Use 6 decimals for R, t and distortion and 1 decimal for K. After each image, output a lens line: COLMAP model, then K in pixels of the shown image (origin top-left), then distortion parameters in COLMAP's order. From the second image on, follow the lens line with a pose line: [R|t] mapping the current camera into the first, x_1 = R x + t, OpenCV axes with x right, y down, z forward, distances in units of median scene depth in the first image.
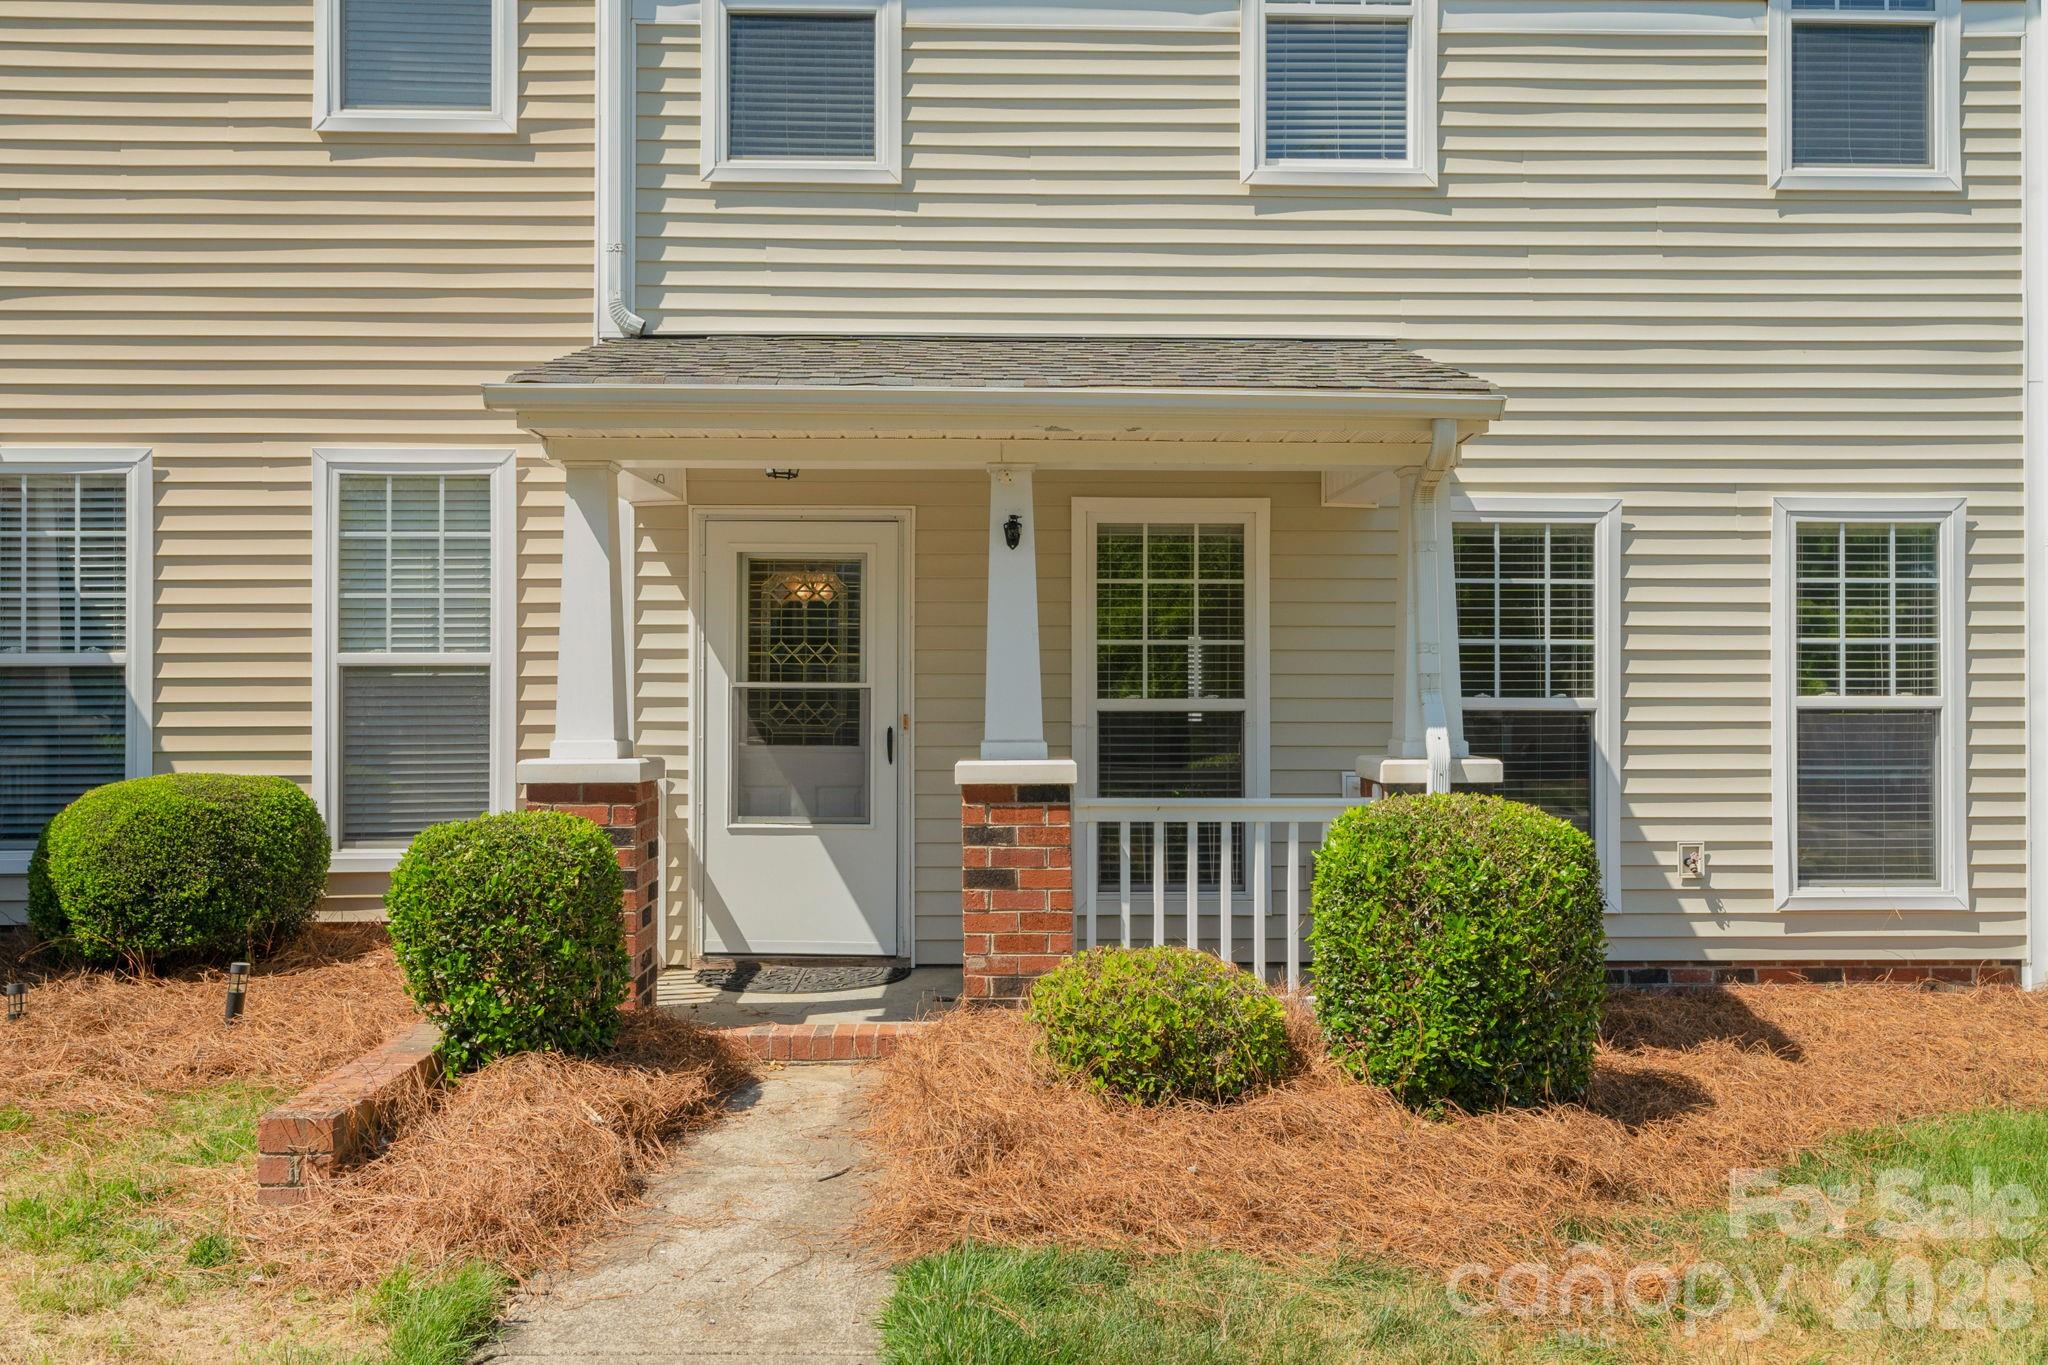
lens RADIAL K [[2236.5, 0, 1125.8], [0, 2236.5, 732.6], [0, 0, 1]] dist [0.002766, 0.014169]
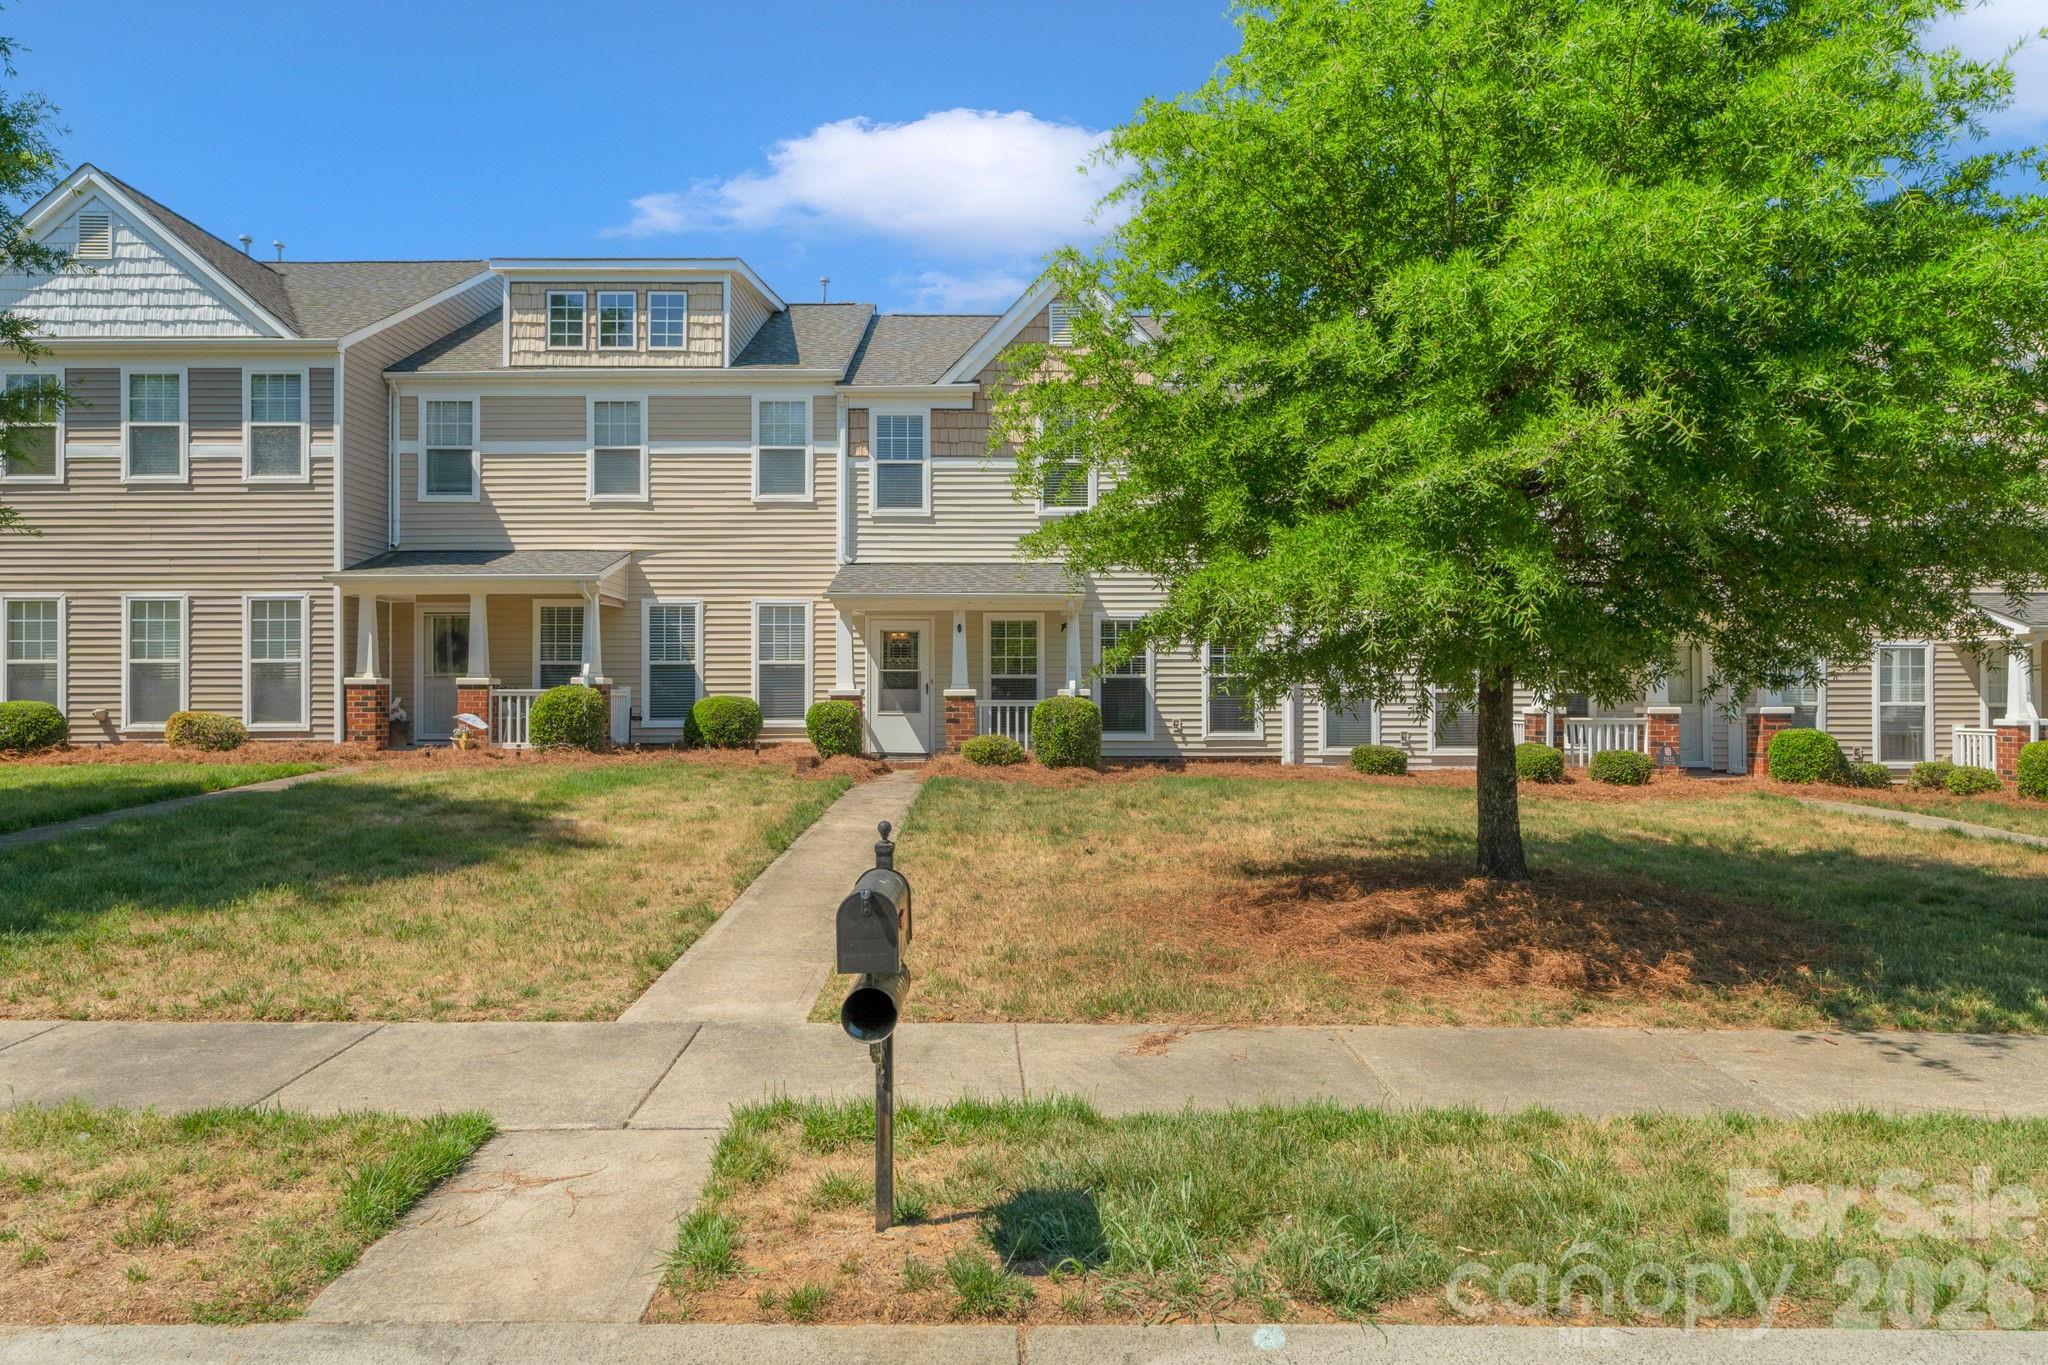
lens RADIAL K [[1164.6, 0, 1029.6], [0, 1164.6, 691.3], [0, 0, 1]] dist [0.003454, 0.000782]
pose [[0.999796, -0.001256, -0.020152, 0.077639], [0.001105, 0.999971, -0.007507, 0.022014], [0.020161, 0.007483, 0.999769, -0.689627]]
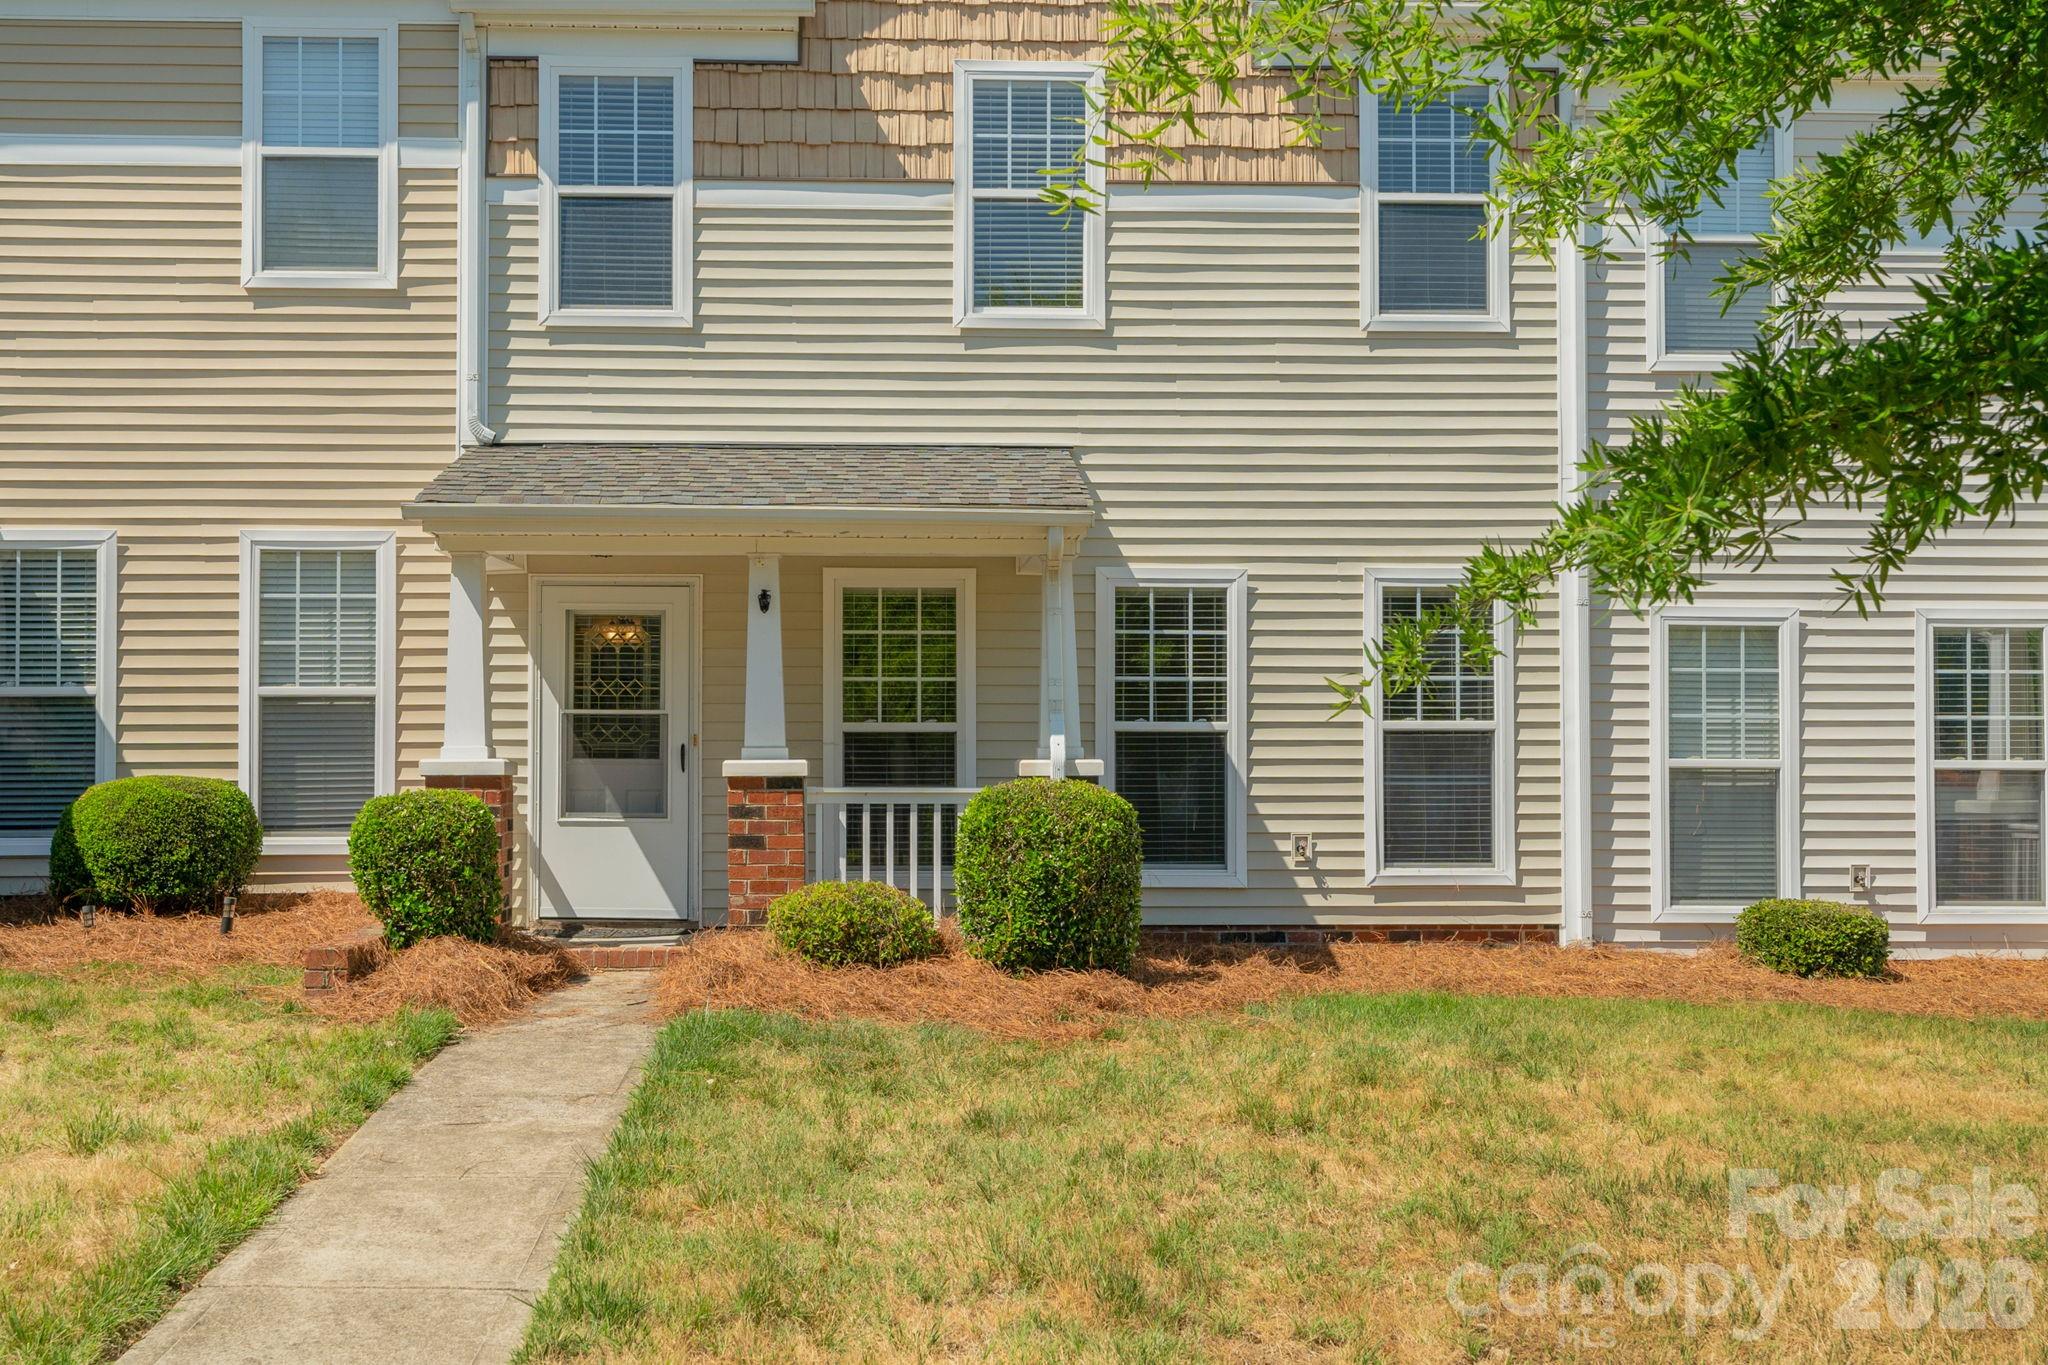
lens RADIAL K [[2375.4, 0, 975.5], [0, 2375.4, 743.1], [0, 0, 1]] dist [0.016599, -0.005555]
pose [[0.999962, 0.000238, 0.008661, 0.052833], [-0.000109, 0.999888, -0.014965, 0.017747], [-0.008664, 0.014963, 0.999851, -0.384404]]
